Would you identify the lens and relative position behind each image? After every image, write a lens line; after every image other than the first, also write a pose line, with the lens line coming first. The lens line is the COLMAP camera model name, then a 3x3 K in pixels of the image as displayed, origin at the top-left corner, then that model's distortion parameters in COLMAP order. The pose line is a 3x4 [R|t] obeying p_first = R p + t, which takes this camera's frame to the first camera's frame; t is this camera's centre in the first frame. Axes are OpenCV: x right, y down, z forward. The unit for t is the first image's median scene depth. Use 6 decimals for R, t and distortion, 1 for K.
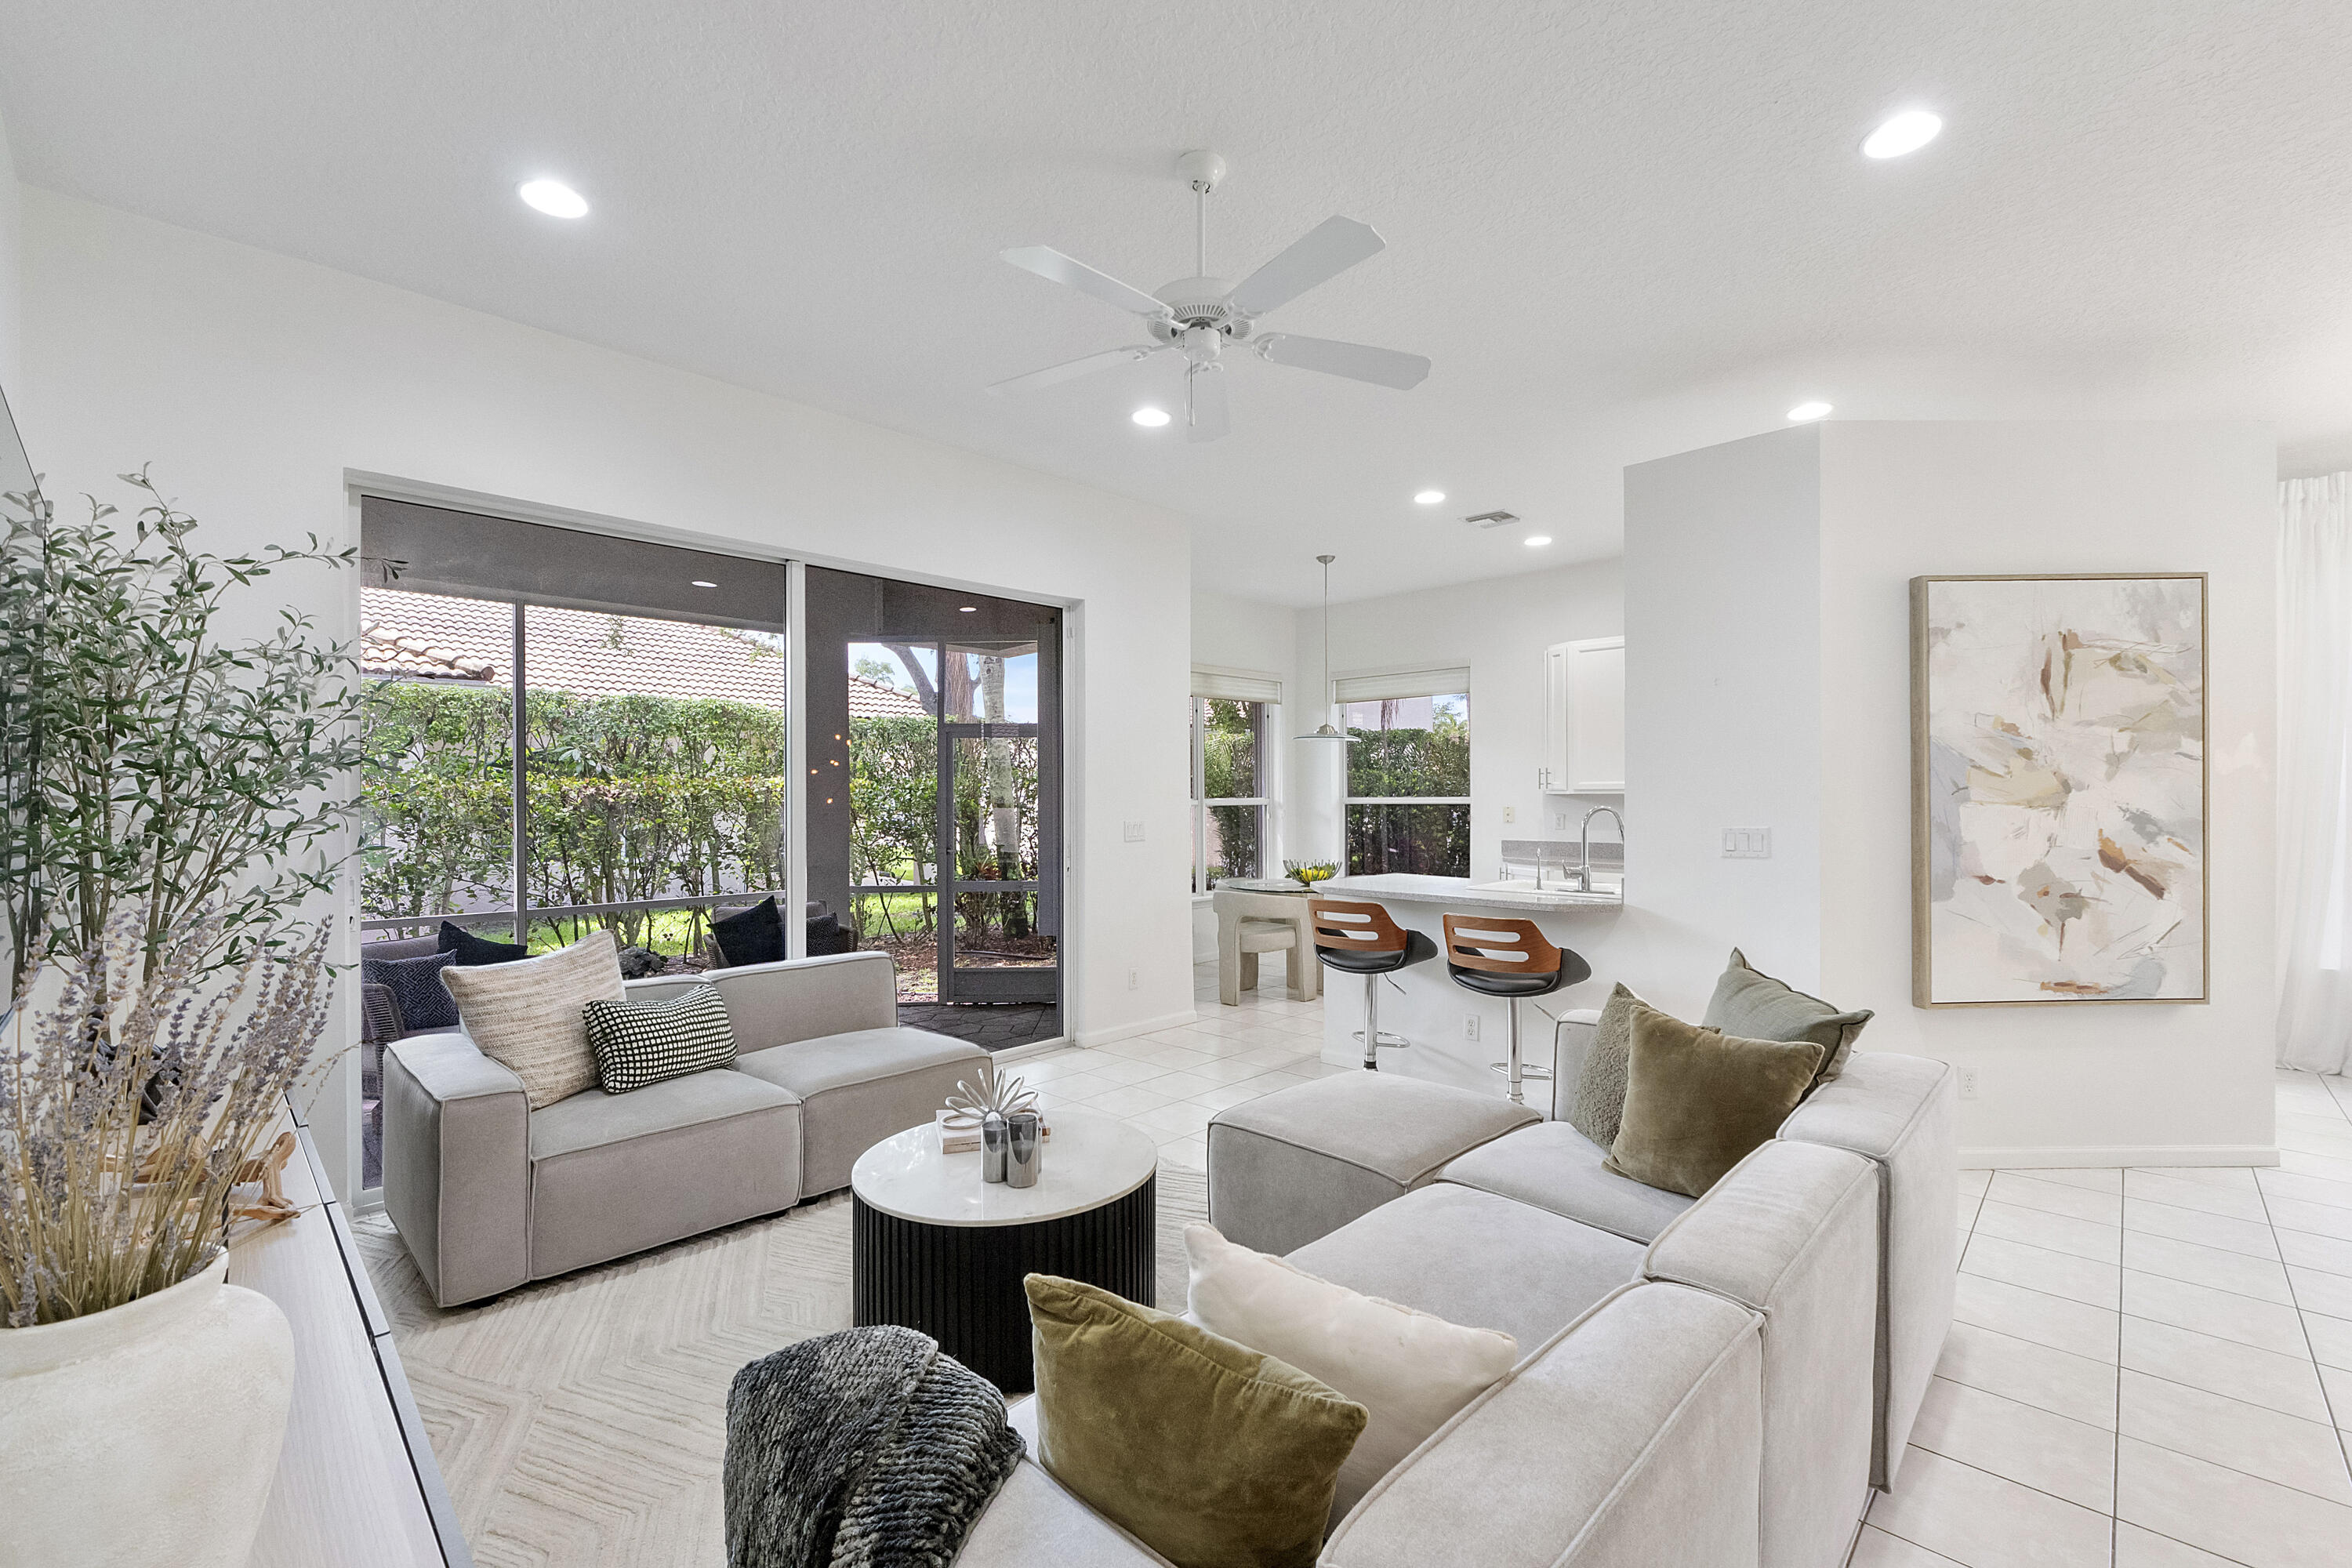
lens RADIAL K [[1005.1, 0, 1170.3], [0, 1005.1, 802.5], [0, 0, 1]] dist [-0.007297, 0.000207]
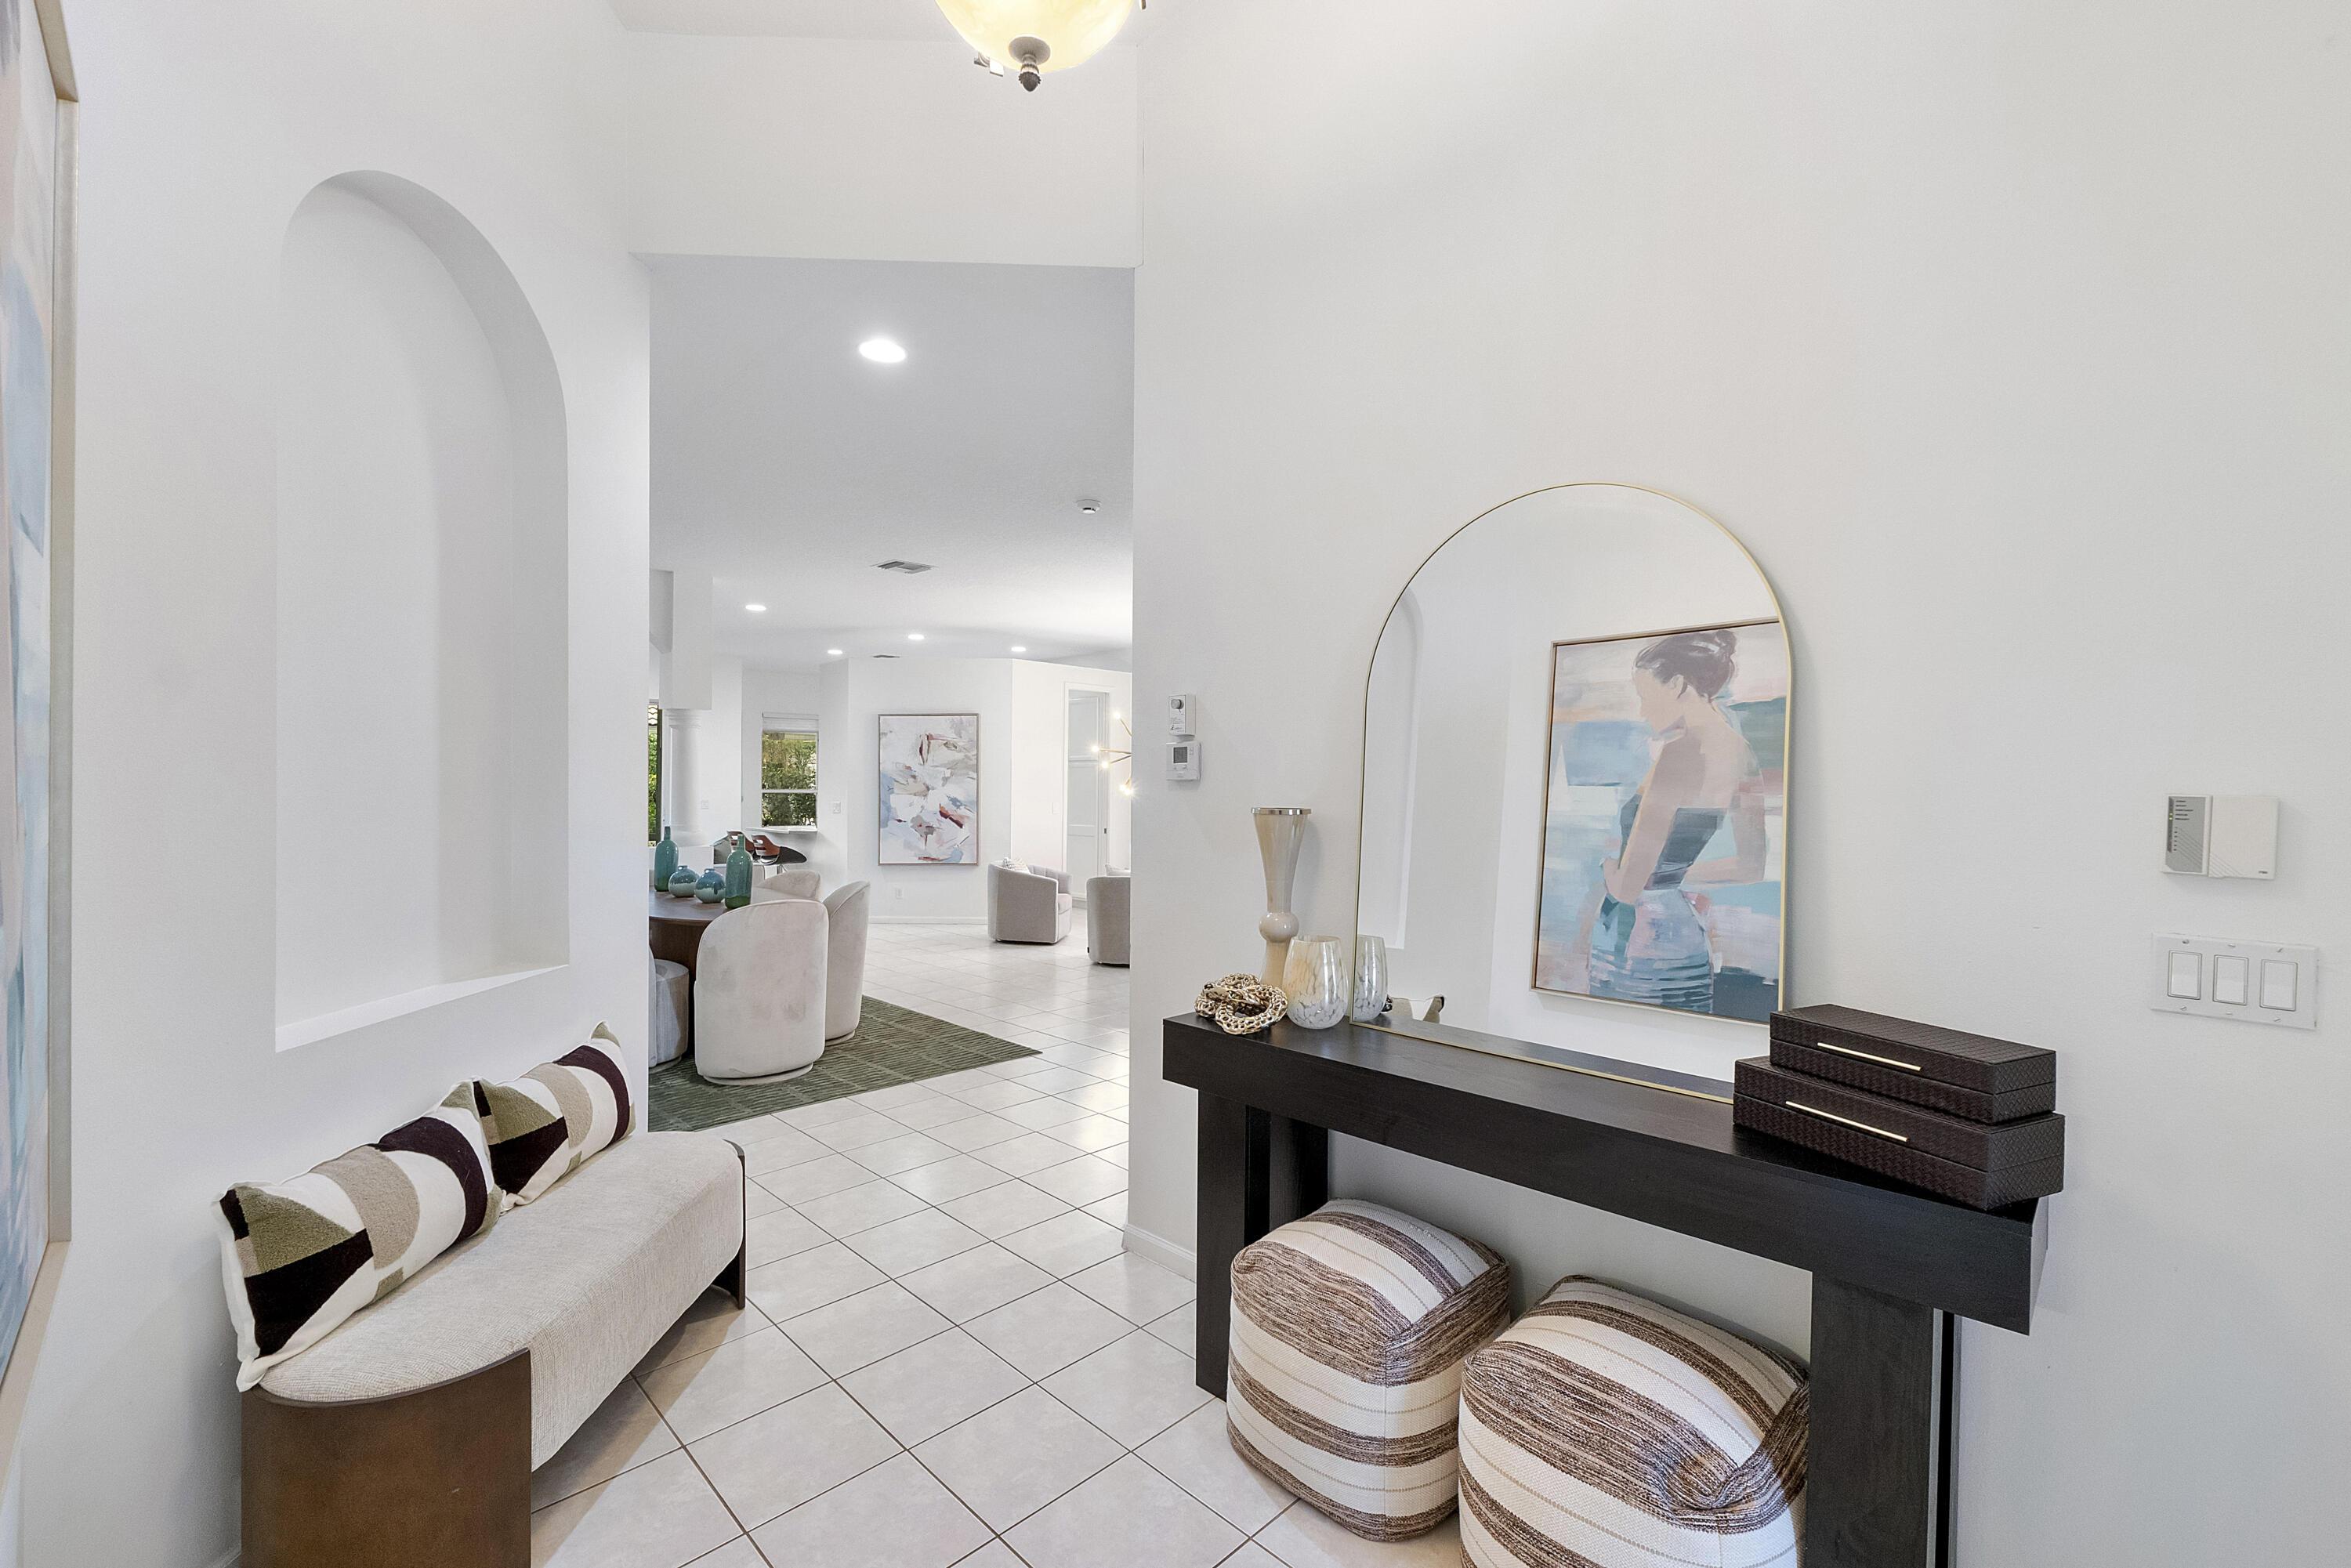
lens RADIAL K [[1004.6, 0, 1174.0], [0, 1004.6, 787.4], [0, 0, 1]] dist [-0.007297, 0.000207]
pose [[0.999669, 0.011696, -0.022907, 1.661537], [-0.011676, 0.999931, 0.001027, -0.029691], [0.022917, -0.000759, 0.999737, -1.841188]]
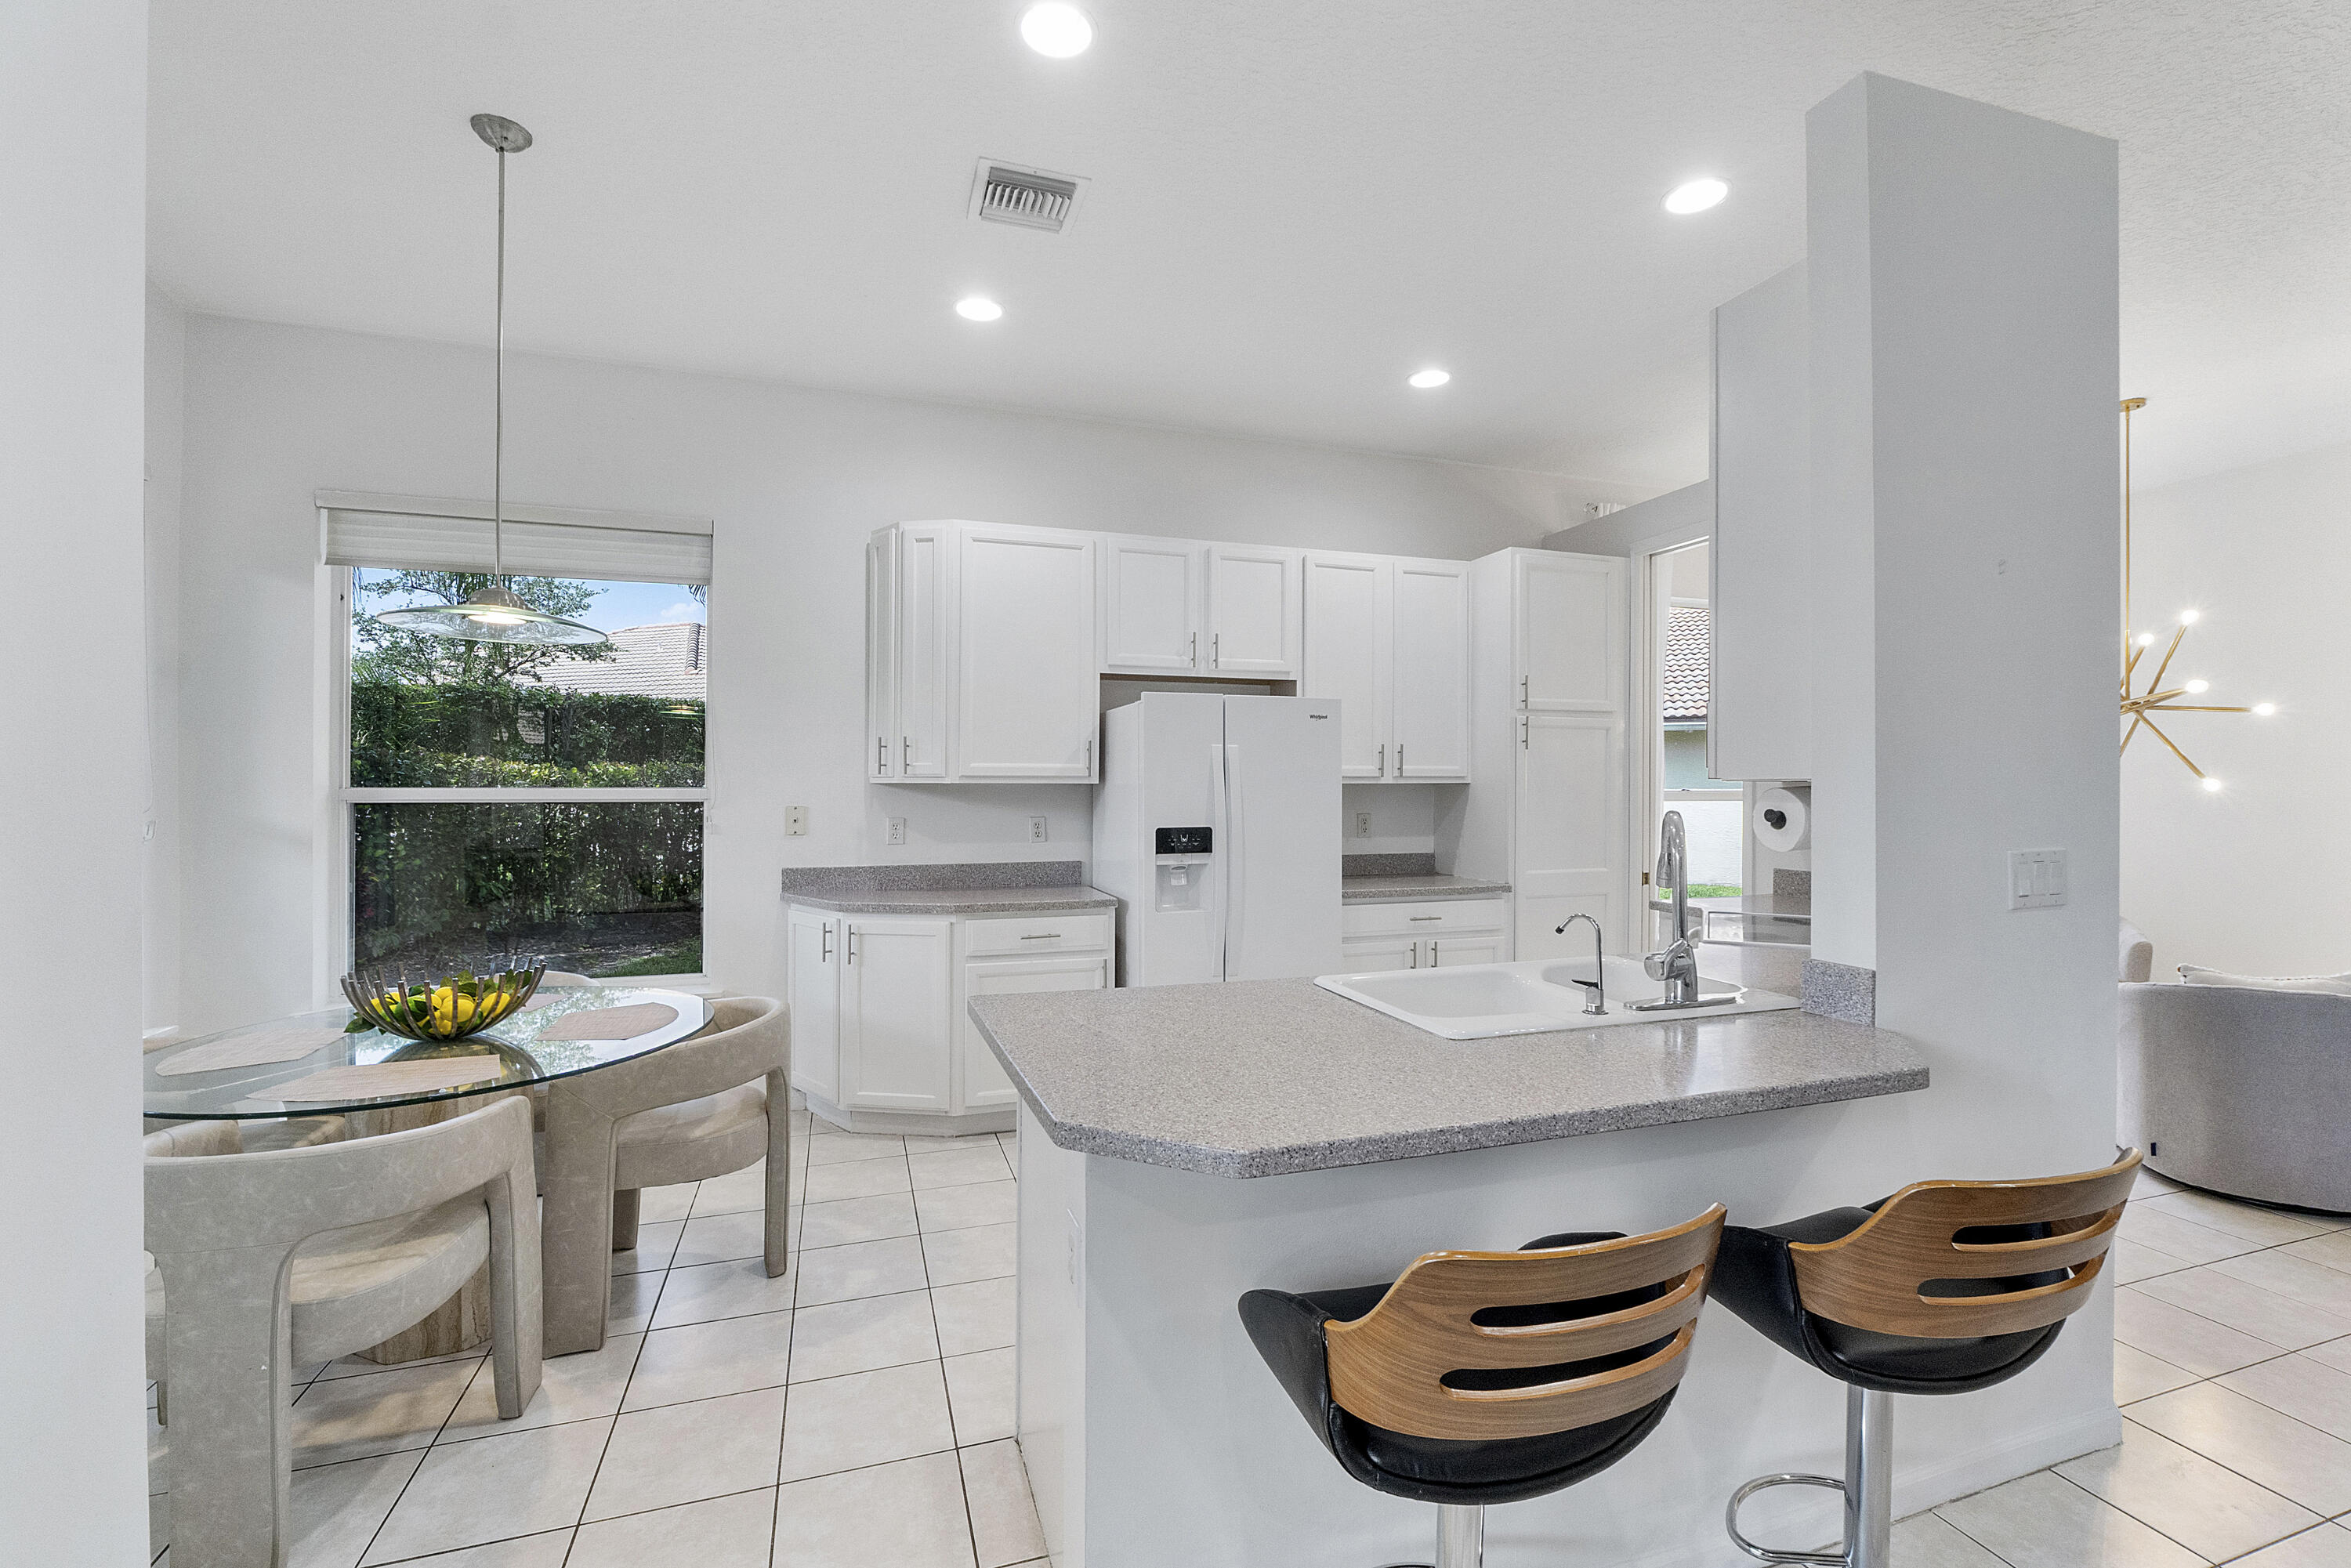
lens RADIAL K [[1004.6, 0, 1185.8], [0, 1004.6, 785.9], [0, 0, 1]] dist [-0.007297, 0.000207]
pose [[0.467928, 0.005001, 0.883753, -0.056592], [0.001827, 0.999976, -0.006626, -0.003317], [-0.883765, 0.004715, 0.467907, 0.749209]]
